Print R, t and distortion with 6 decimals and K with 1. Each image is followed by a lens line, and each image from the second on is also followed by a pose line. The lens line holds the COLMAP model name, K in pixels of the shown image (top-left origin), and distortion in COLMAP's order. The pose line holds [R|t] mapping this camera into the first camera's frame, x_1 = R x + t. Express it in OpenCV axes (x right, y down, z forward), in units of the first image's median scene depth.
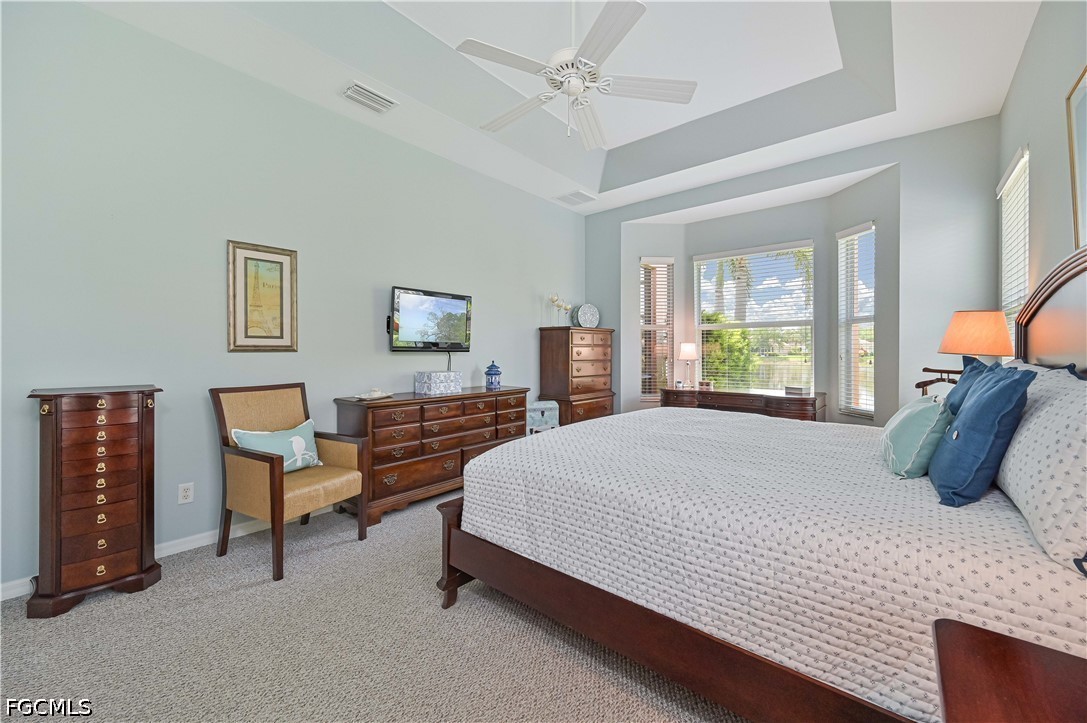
lens RADIAL K [[433.4, 0, 548.1], [0, 433.4, 354.8], [0, 0, 1]] dist [0.000535, 0.000296]
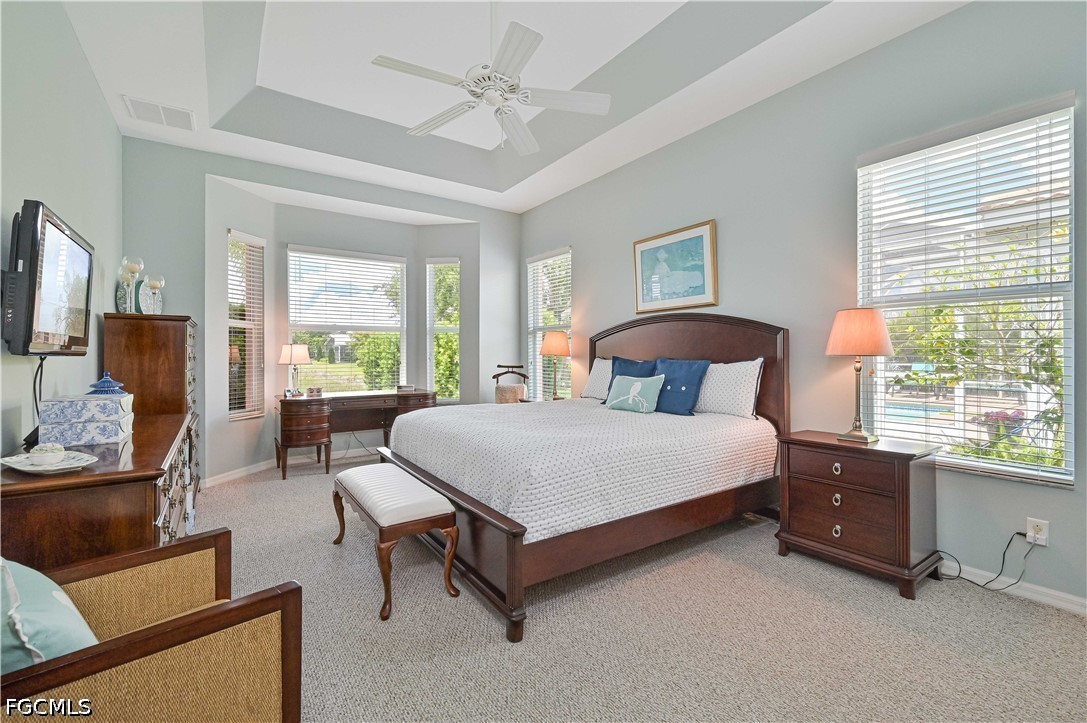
lens RADIAL K [[471.3, 0, 548.5], [0, 471.3, 360.7], [0, 0, 1]] dist [0.000046, 0.000017]
pose [[0.256817, -0.013168, 0.966370, -0.681038], [0.010871, 0.999883, 0.010735, -0.000747], [-0.966399, 0.007749, 0.256930, 0.405544]]
